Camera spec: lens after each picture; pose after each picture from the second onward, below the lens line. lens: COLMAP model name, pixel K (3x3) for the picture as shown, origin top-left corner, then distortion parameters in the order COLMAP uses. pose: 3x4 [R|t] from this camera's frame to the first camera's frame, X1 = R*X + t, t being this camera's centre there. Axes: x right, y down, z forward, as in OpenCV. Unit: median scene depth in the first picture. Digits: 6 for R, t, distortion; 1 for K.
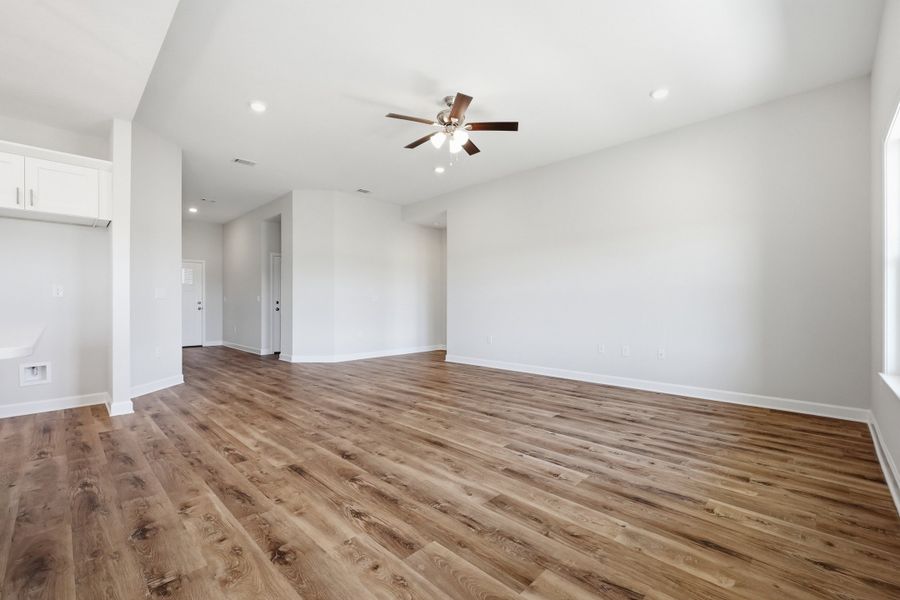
lens RADIAL K [[384.6, 0, 450.6], [0, 384.6, 305.0], [0, 0, 1]] dist [0.000048, 0.001334]
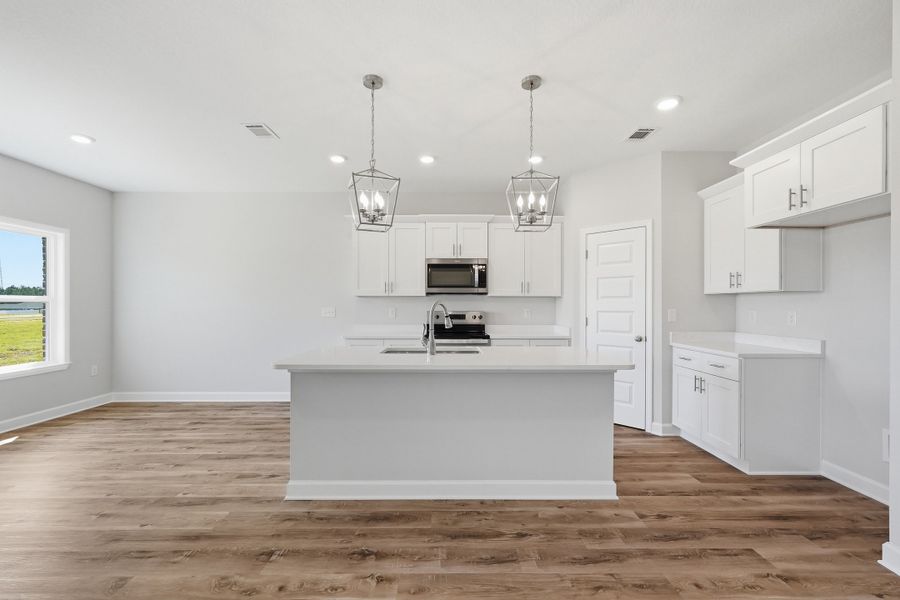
lens RADIAL K [[384.6, 0, 450.6], [0, 384.6, 305.0], [0, 0, 1]] dist [0.000048, 0.001334]
pose [[-0.709494, -0.000664, -0.704711, -0.116085], [-0.000659, 1.000000, -0.000279, -0.080613], [0.704711, 0.000267, -0.709494, 1.207224]]
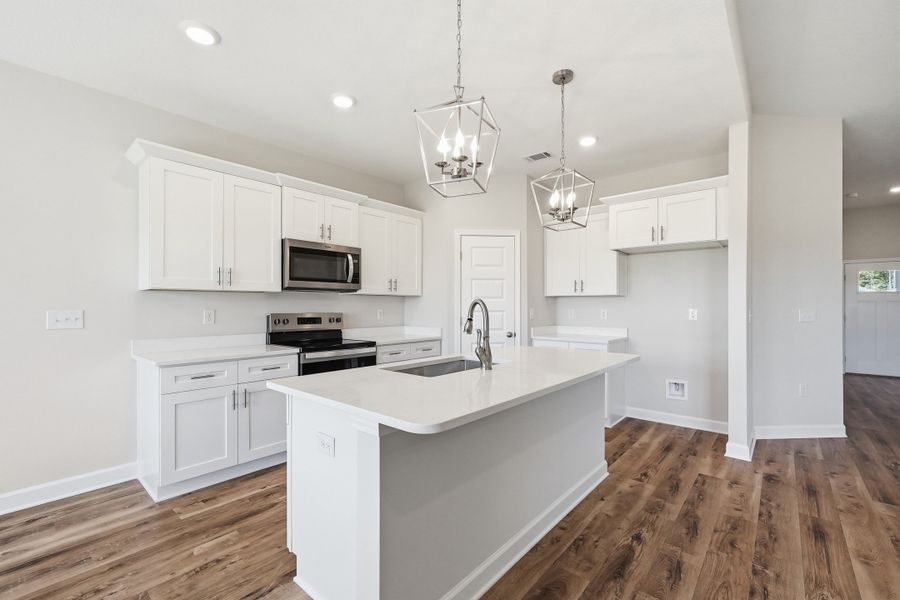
lens RADIAL K [[384.6, 0, 450.6], [0, 384.6, 305.0], [0, 0, 1]] dist [0.000048, 0.001334]
pose [[0.062344, -0.000429, -0.998055, -0.024920], [-0.002283, 0.999997, -0.000573, -0.080532], [0.998052, 0.002314, 0.062343, 0.374153]]
